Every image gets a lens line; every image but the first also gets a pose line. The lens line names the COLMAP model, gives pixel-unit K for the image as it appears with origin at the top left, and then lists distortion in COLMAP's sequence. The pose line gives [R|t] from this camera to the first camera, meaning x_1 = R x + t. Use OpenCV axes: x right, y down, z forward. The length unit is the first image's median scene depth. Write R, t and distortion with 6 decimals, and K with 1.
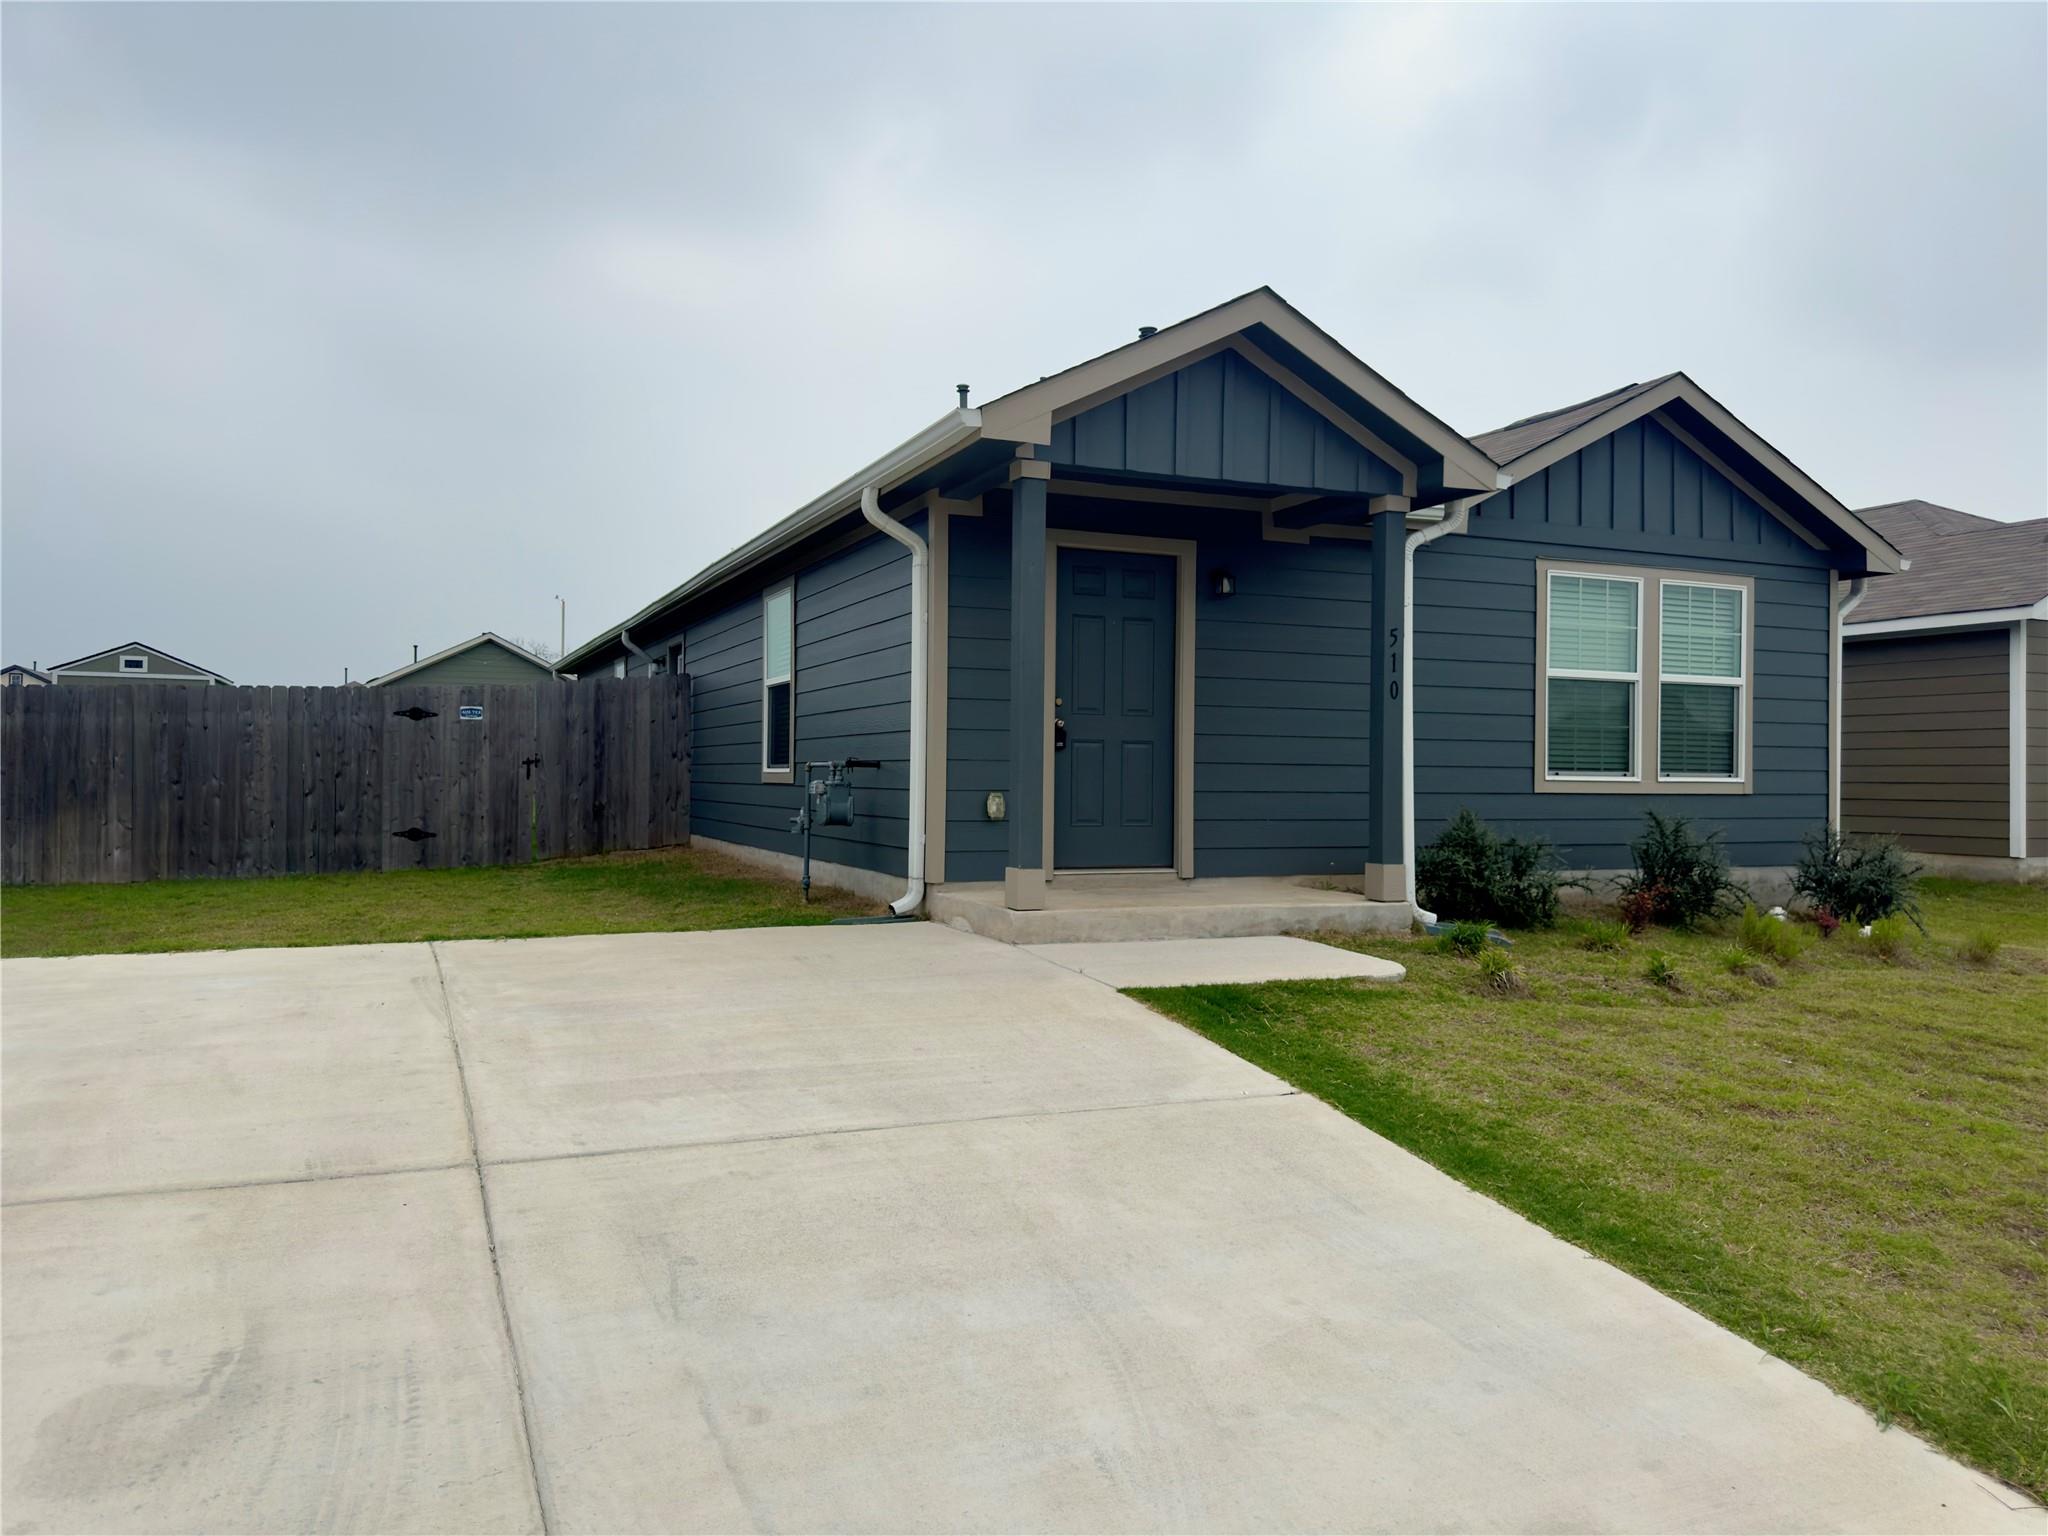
lens RADIAL K [[1431.1, 0, 1021.9], [0, 1431.1, 763.3], [0, 0, 1]] dist [0.120793, -0.186485]
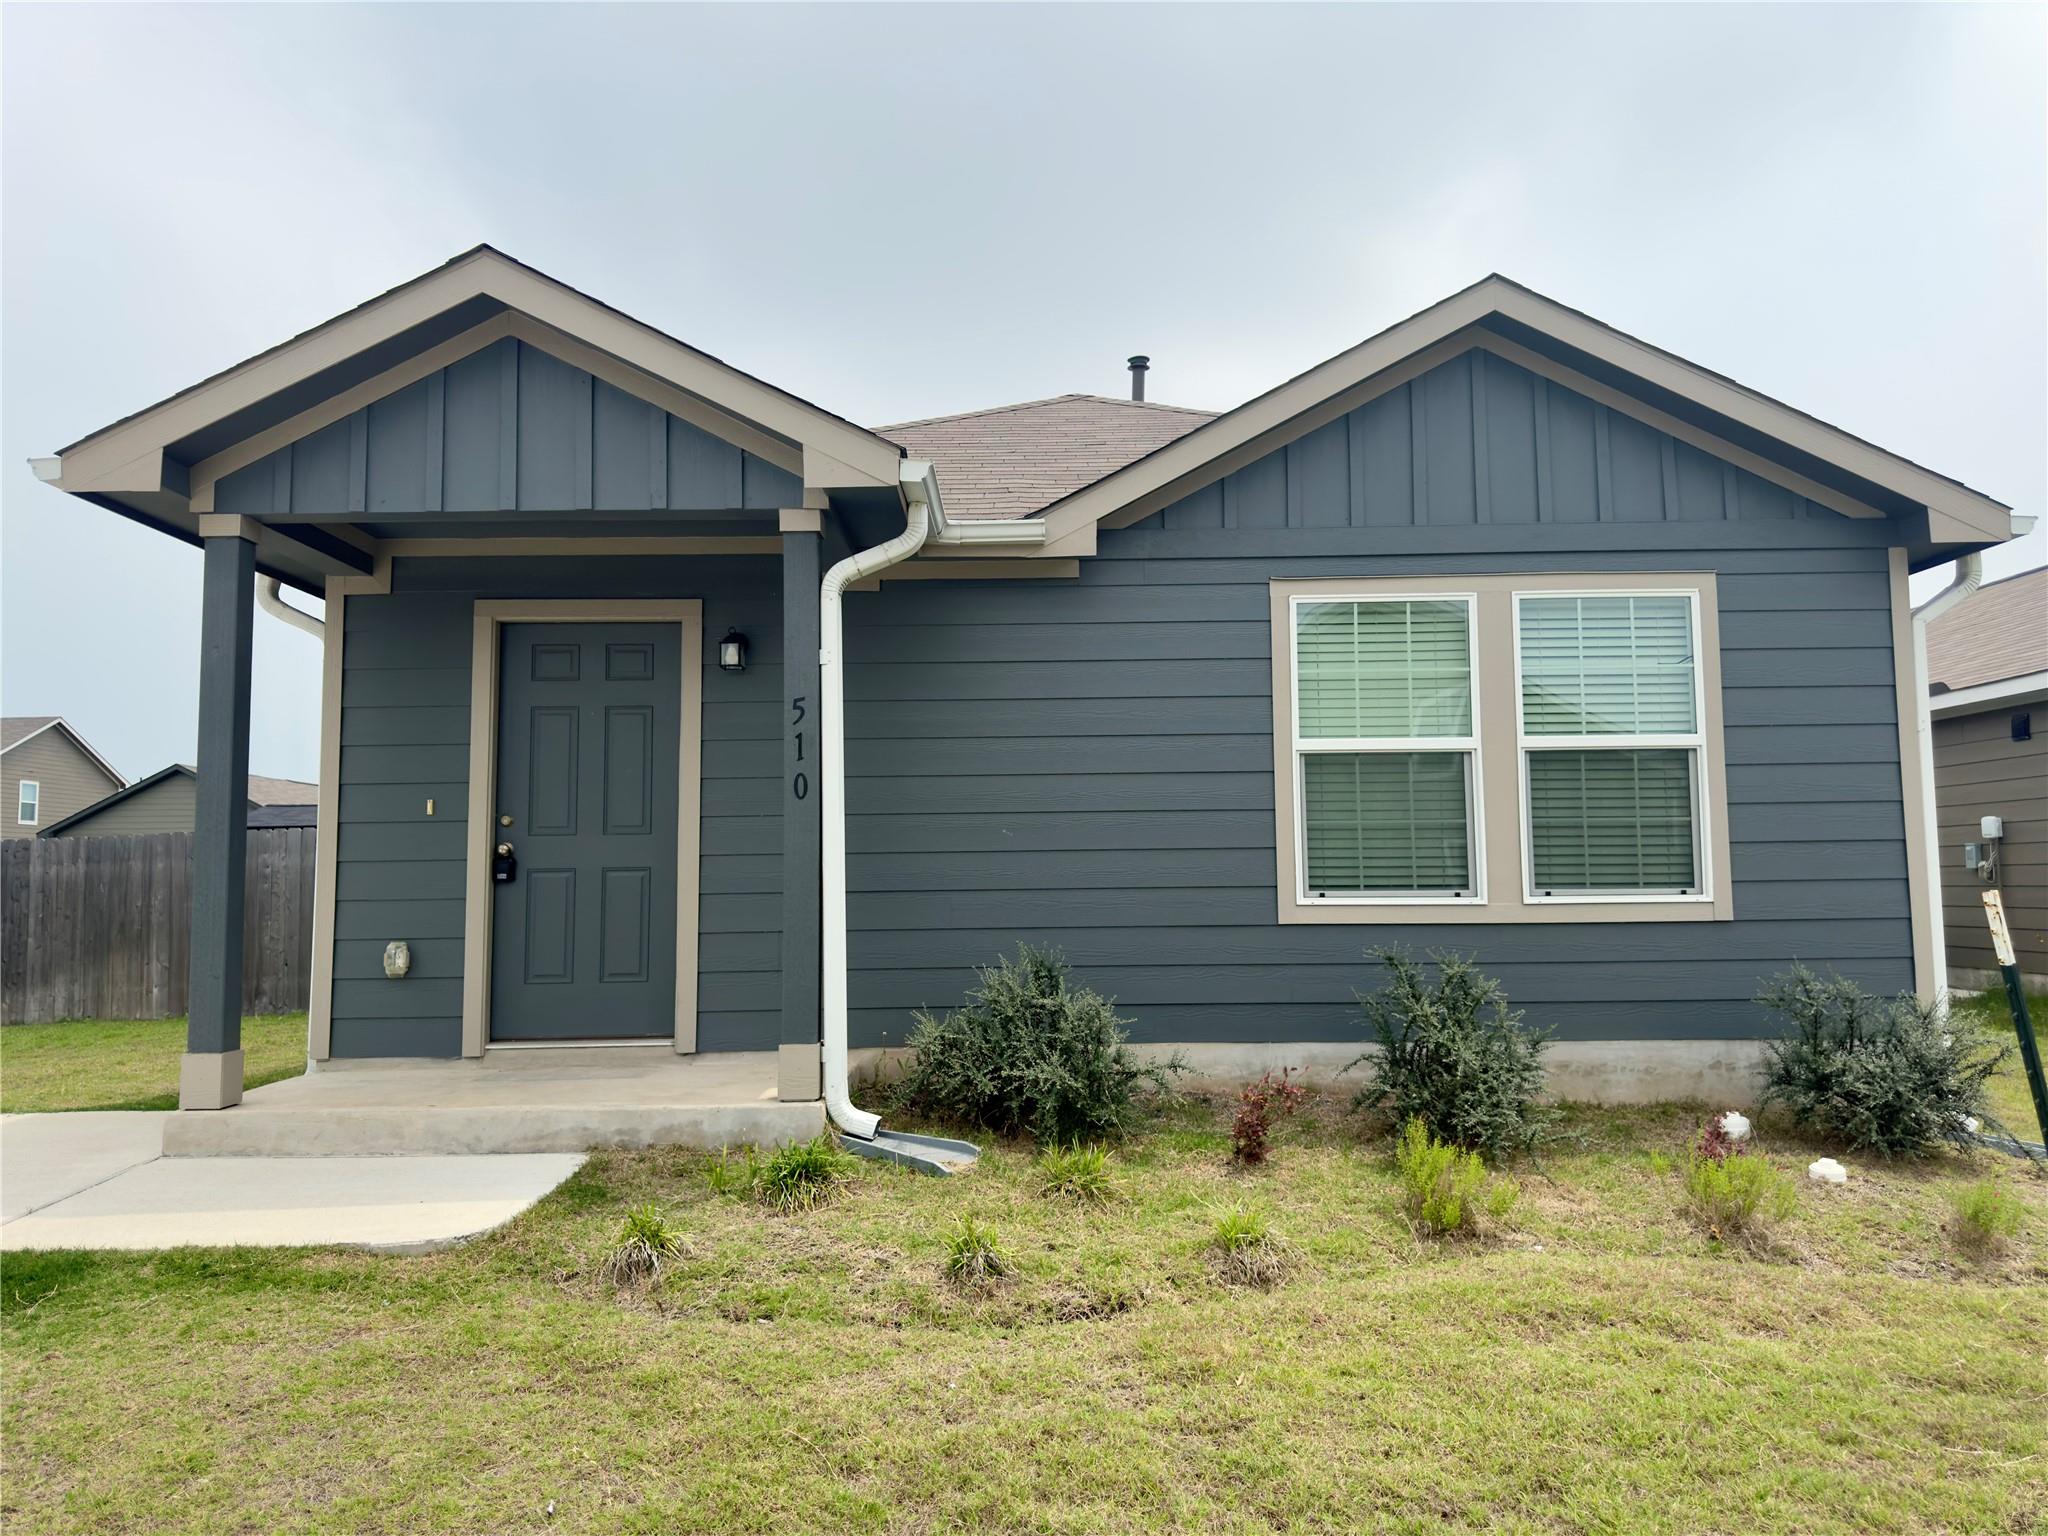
lens RADIAL K [[1431.1, 0, 1021.9], [0, 1431.1, 763.3], [0, 0, 1]] dist [0.120793, -0.186485]
pose [[0.917304, -0.055197, -0.394344, 0.493060], [0.025239, 0.996414, -0.080759, -0.003150], [0.397388, 0.064128, 0.915407, 0.327282]]
